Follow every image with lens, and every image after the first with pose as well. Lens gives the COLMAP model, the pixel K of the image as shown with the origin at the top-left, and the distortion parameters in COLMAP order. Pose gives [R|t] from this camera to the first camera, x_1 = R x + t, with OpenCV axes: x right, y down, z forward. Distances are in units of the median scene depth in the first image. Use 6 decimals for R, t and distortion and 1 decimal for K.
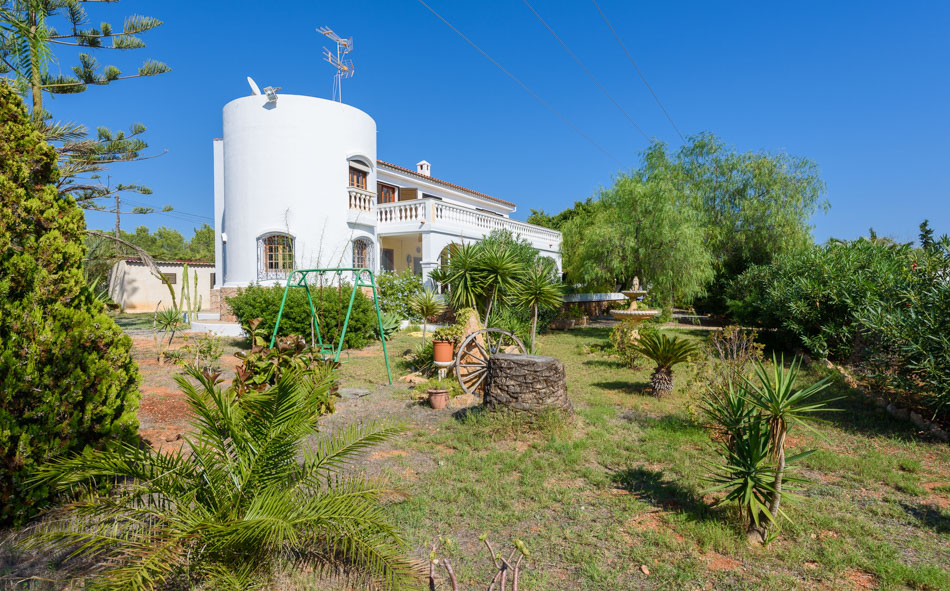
lens RADIAL K [[563.0, 0, 473.9], [0, 563.0, 299.8], [0, 0, 1]] dist [0.034044, 0.000260]
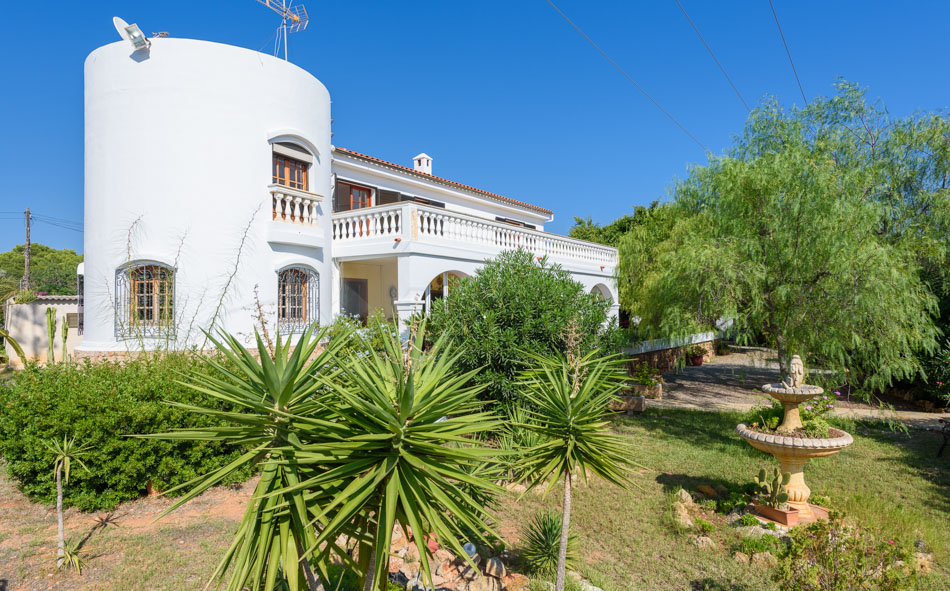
lens RADIAL K [[580.8, 0, 471.6], [0, 580.8, 296.9], [0, 0, 1]] dist [0.026266, -0.002426]
pose [[0.996383, -0.007594, -0.084635, 0.046345], [0.004985, 0.999507, -0.030997, -0.051363], [0.084829, 0.030463, 0.995930, 0.350812]]
